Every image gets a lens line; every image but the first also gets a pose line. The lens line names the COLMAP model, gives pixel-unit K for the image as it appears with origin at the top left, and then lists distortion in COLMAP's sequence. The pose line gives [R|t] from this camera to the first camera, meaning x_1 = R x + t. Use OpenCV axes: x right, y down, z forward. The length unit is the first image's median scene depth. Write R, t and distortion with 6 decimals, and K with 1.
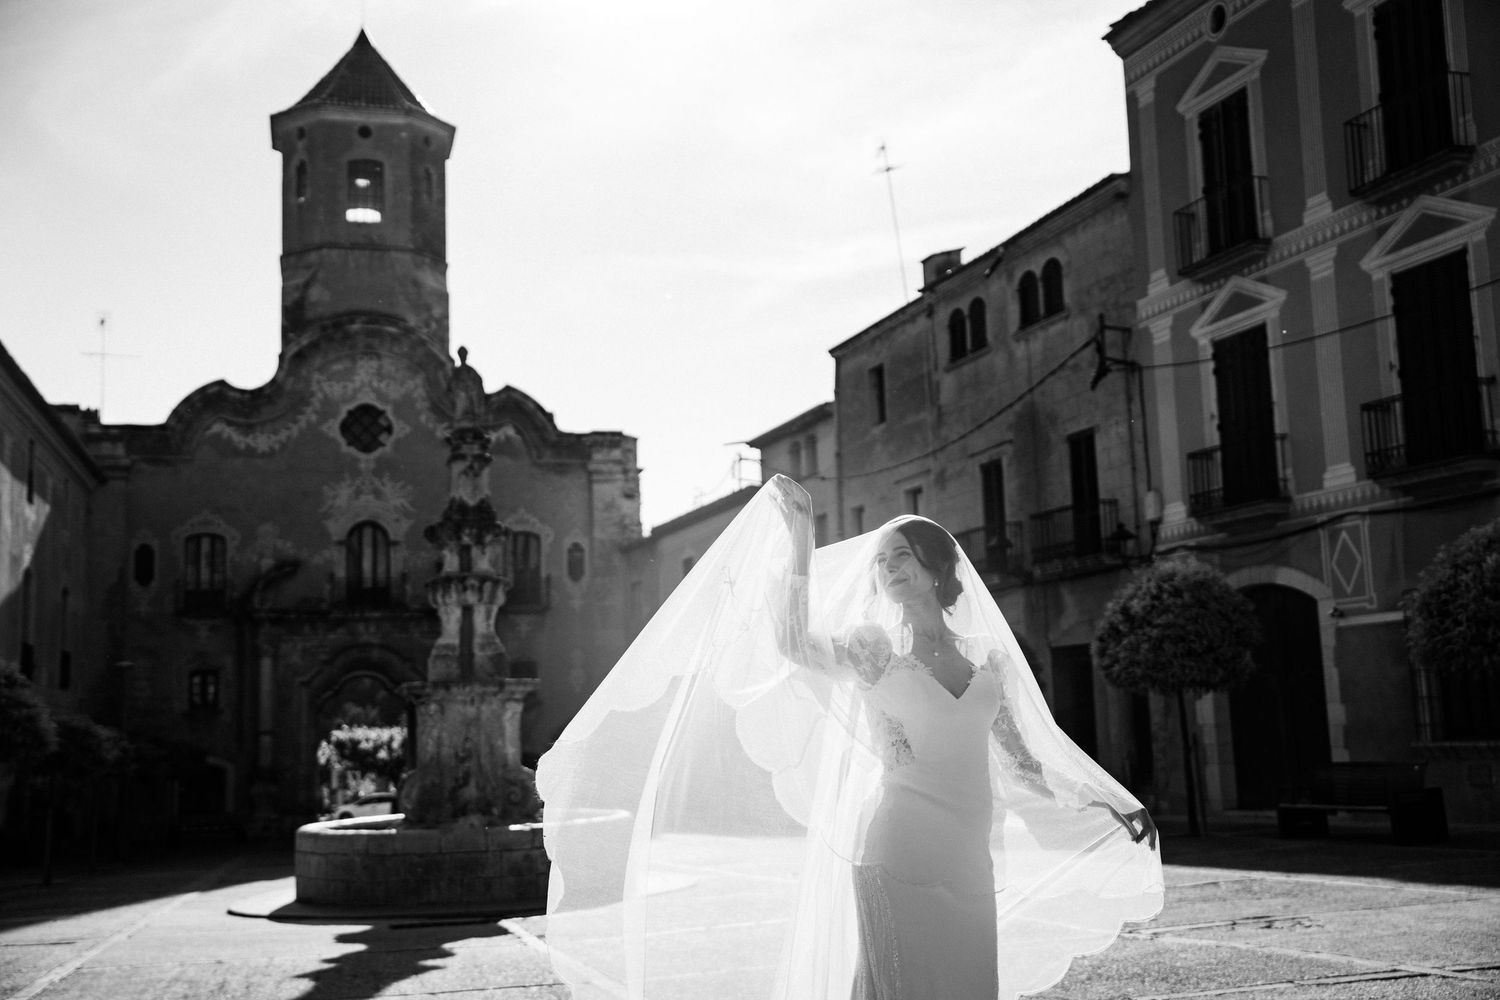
lens RADIAL K [[1641.6, 0, 750.0], [0, 1641.6, 500.0], [0, 0, 1]] dist [0.027215, 0.177856]
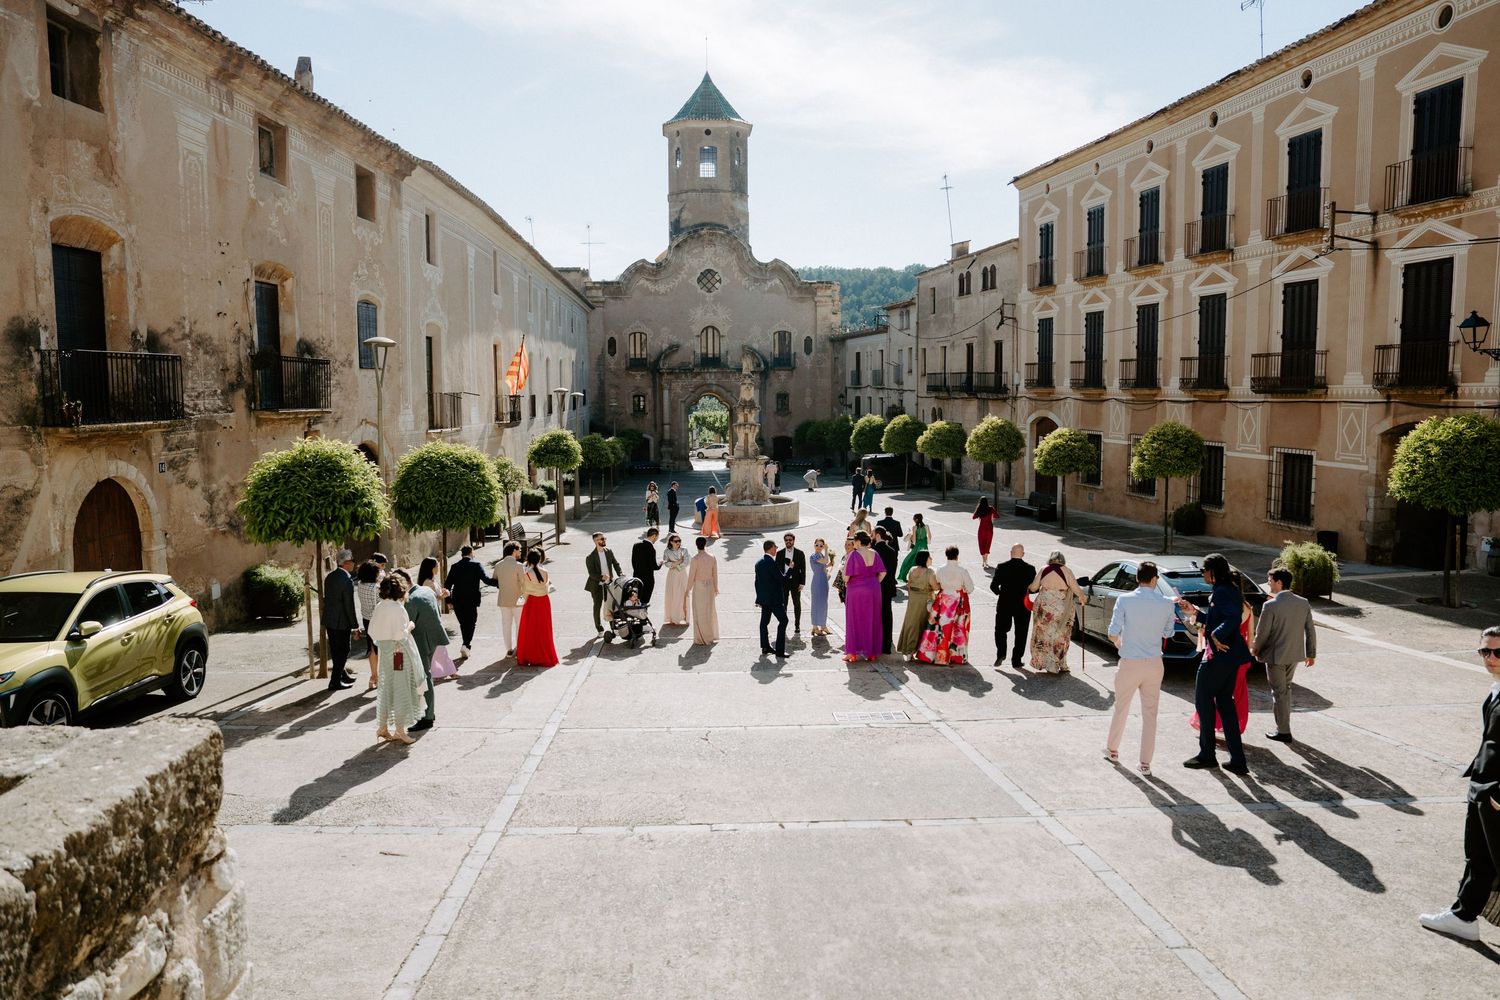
lens RADIAL K [[1017.0, 0, 750.0], [0, 1017.0, 500.0], [0, 0, 1]] dist [-0.123861, 0.094199]
pose [[0.982797, 0.047140, -0.178573, 0.069920], [-0.000660, 0.967768, 0.251841, -0.112810], [0.184689, -0.247391, 0.951151, -0.326355]]
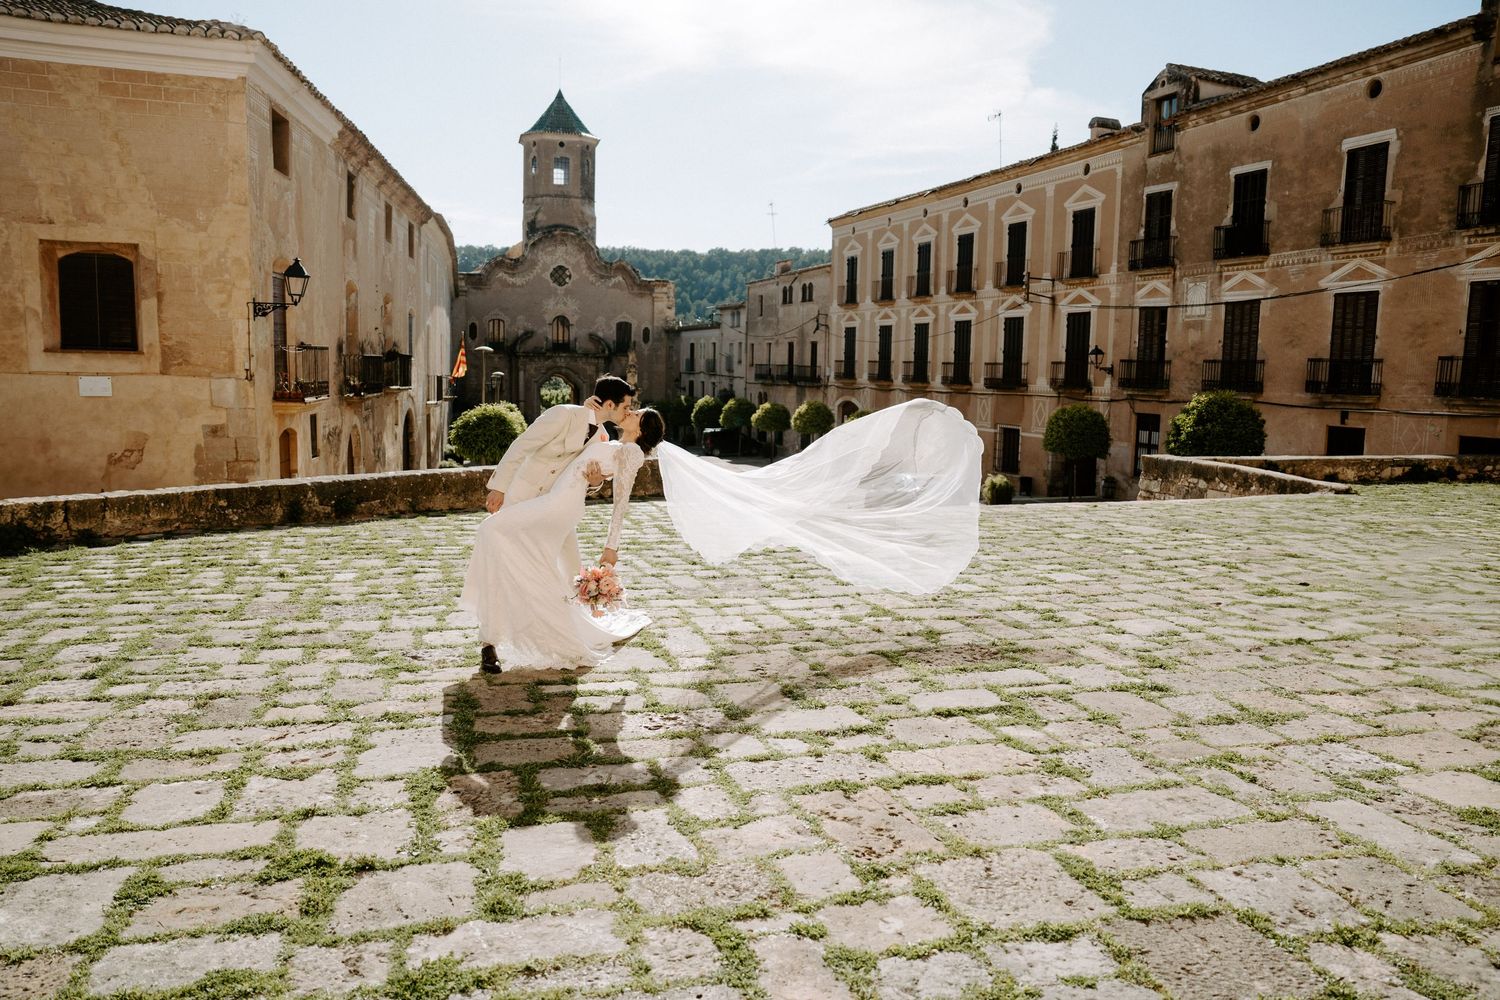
lens RADIAL K [[1028.2, 0, 750.0], [0, 1028.2, 500.0], [0, 0, 1]] dist [-0.118428, 0.095481]
pose [[0.998406, 0.053025, 0.019316, 0.033583], [-0.056245, 0.962943, 0.263776, -0.156531], [-0.004613, -0.264442, 0.964390, -0.588139]]
